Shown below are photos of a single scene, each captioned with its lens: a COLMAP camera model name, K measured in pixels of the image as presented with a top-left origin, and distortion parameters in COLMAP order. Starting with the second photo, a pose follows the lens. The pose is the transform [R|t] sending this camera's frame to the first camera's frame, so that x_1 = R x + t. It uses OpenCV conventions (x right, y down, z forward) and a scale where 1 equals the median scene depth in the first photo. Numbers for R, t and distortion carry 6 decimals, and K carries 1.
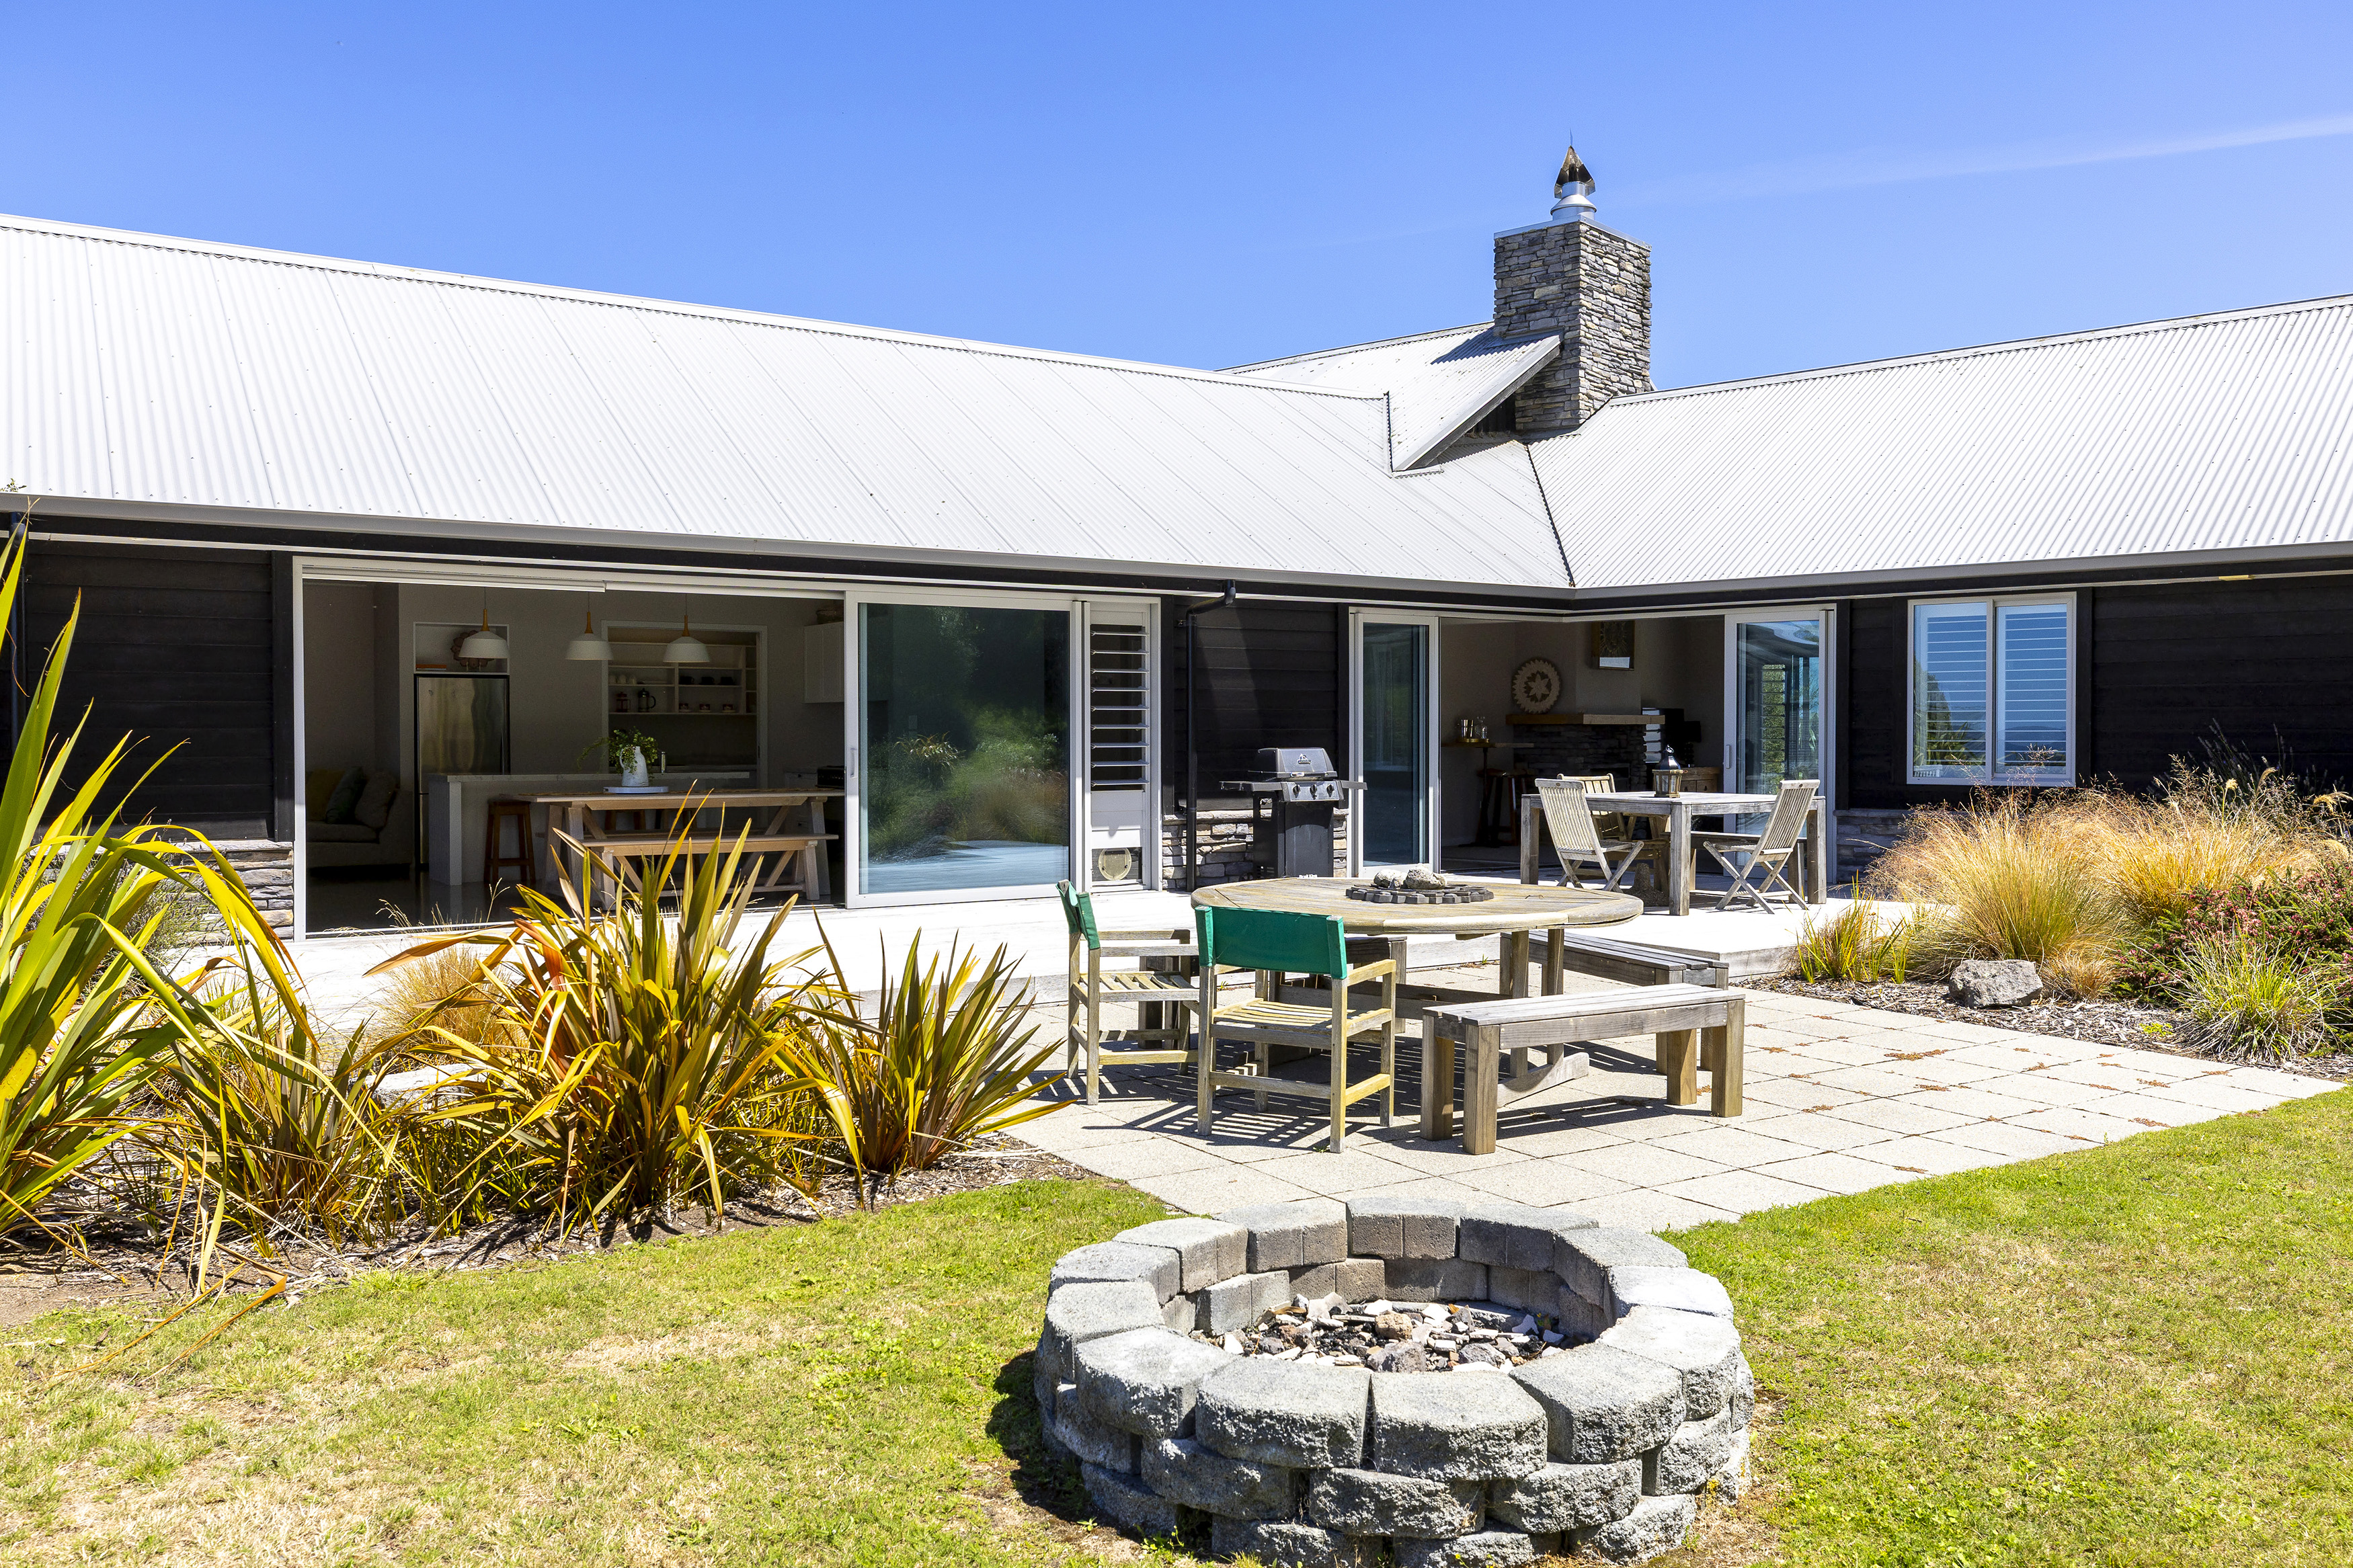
lens RADIAL K [[1806.3, 0, 1175.7], [0, 1806.3, 752.7], [0, 0, 1]] dist [0.000323, 0.002426]
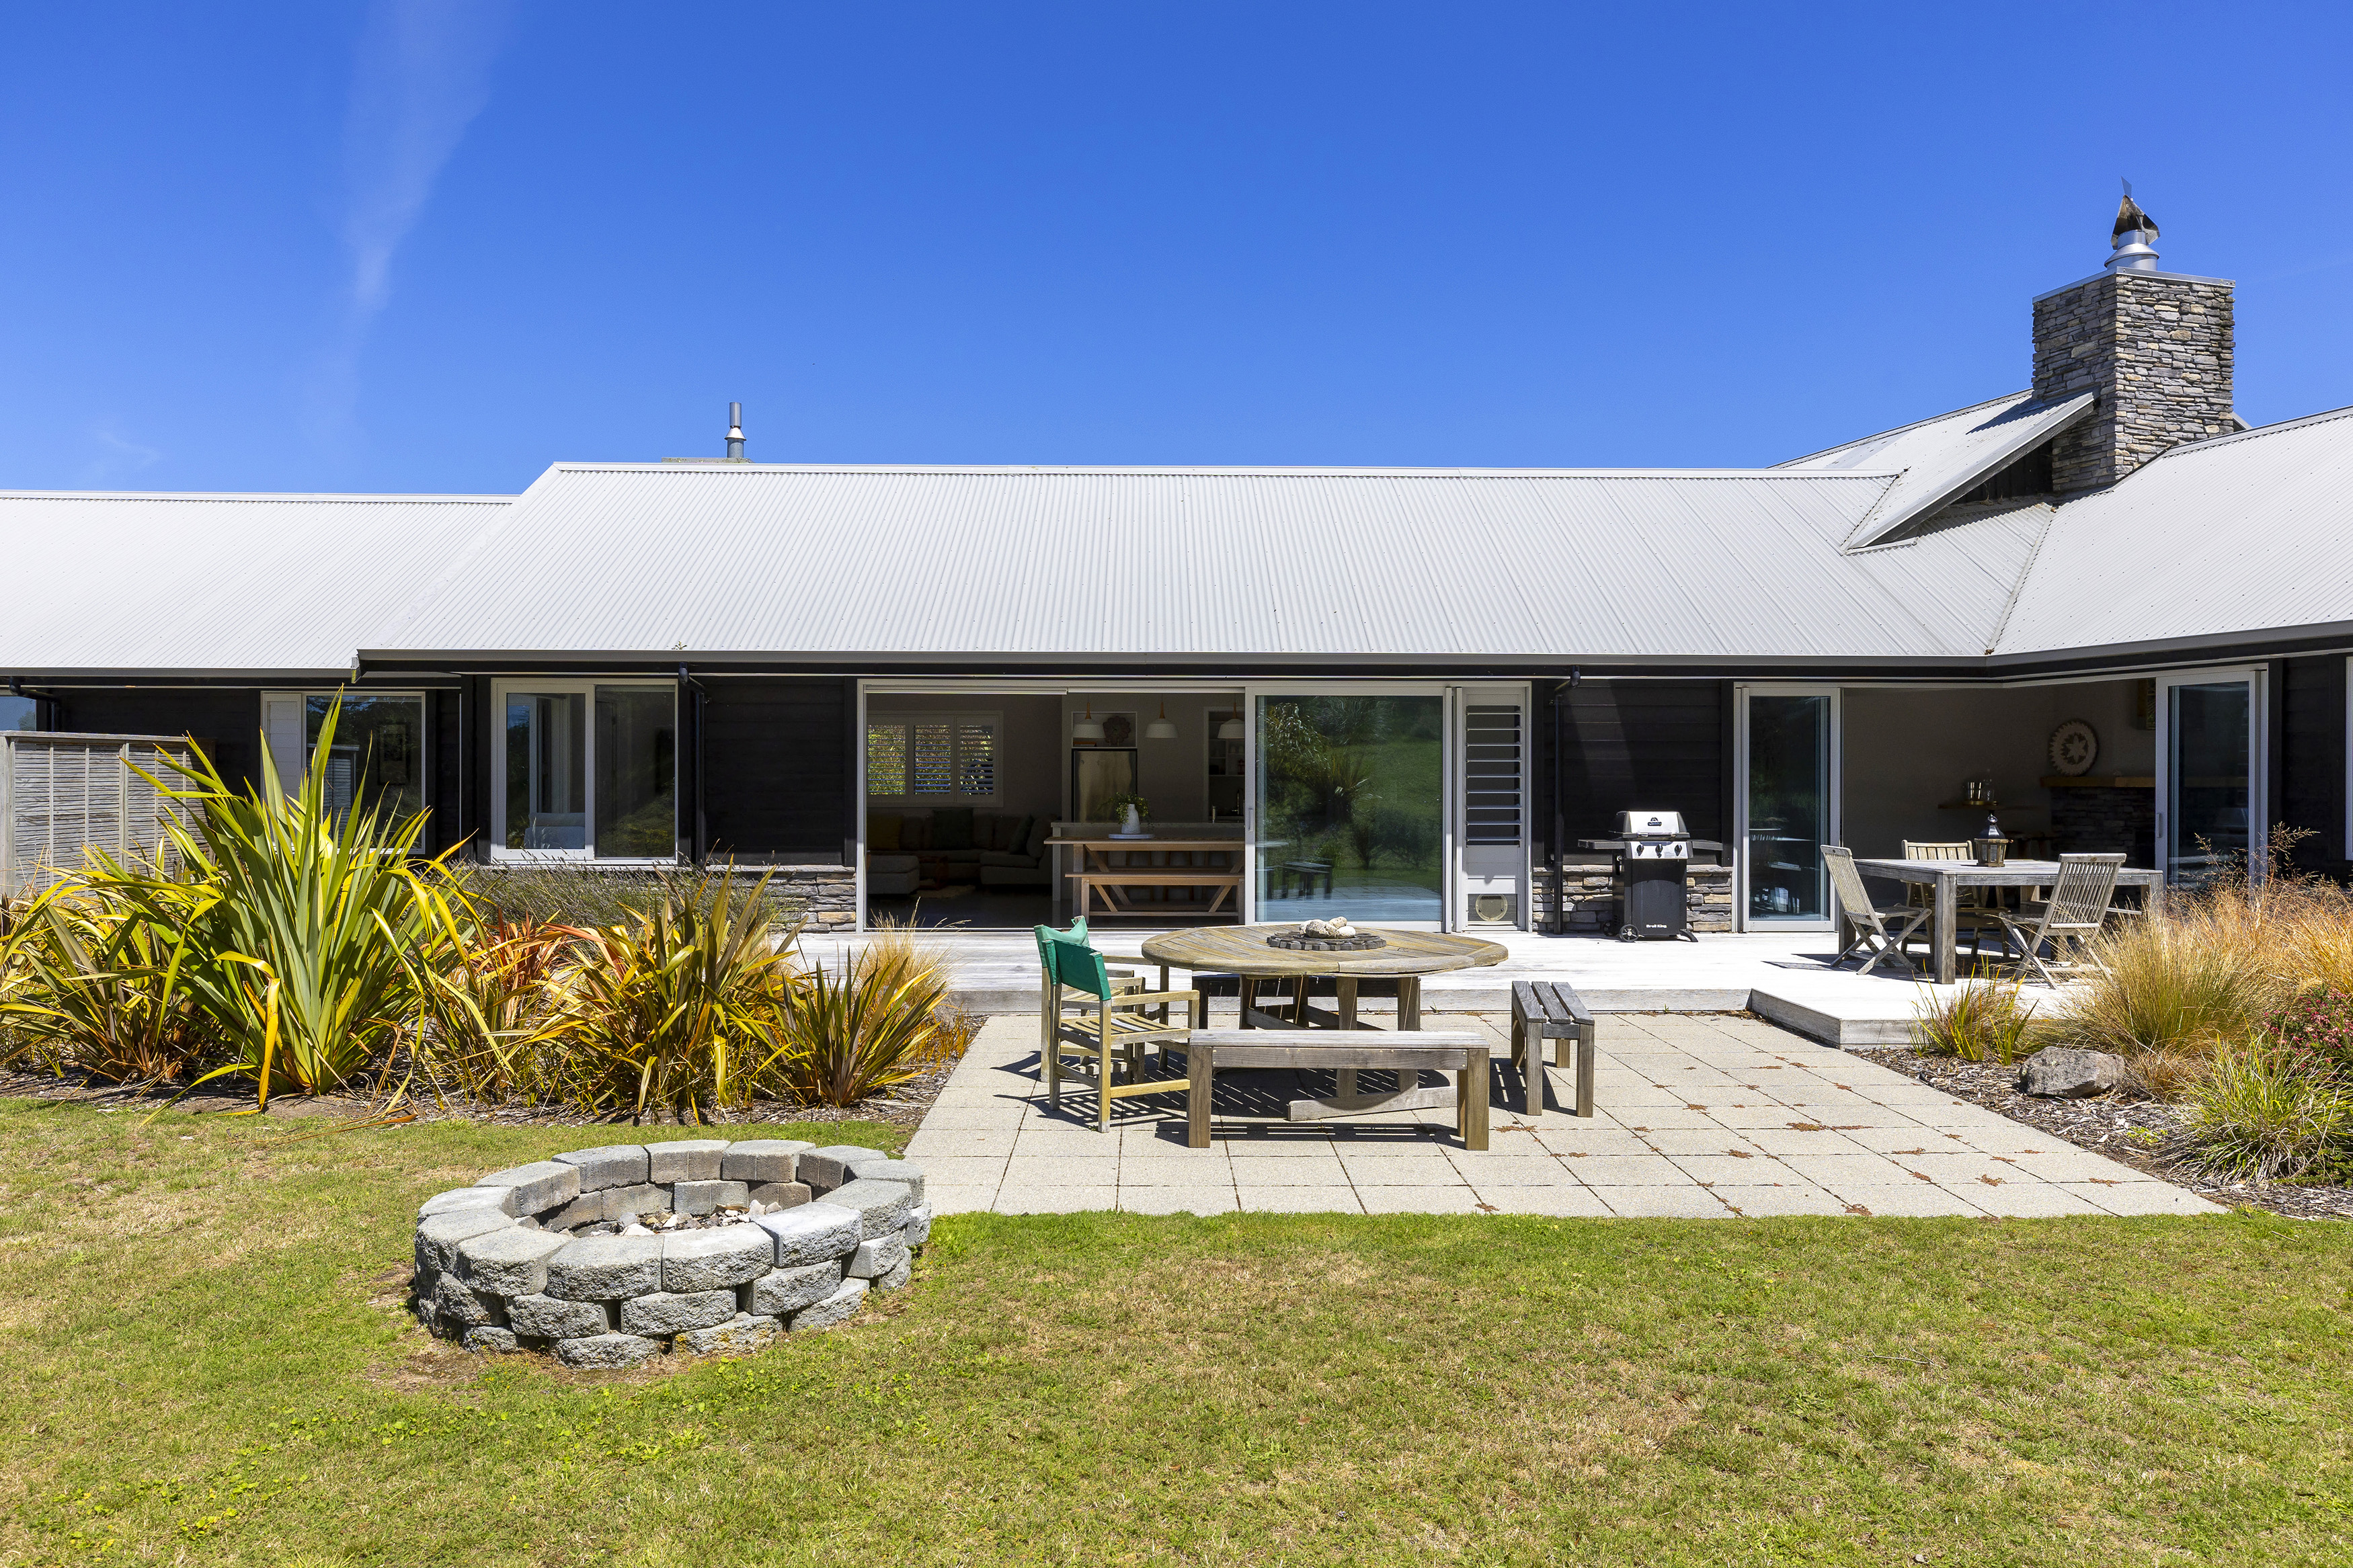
lens RADIAL K [[1539.1, 0, 1176.5], [0, 1539.1, 784.0], [0, 0, 1]] dist [0.008648, 0.001309]
pose [[0.851208, 0.004297, -0.524810, 0.317604], [-0.008351, 0.999951, -0.005357, -0.012027], [0.524762, 0.008942, 0.851202, 0.030480]]
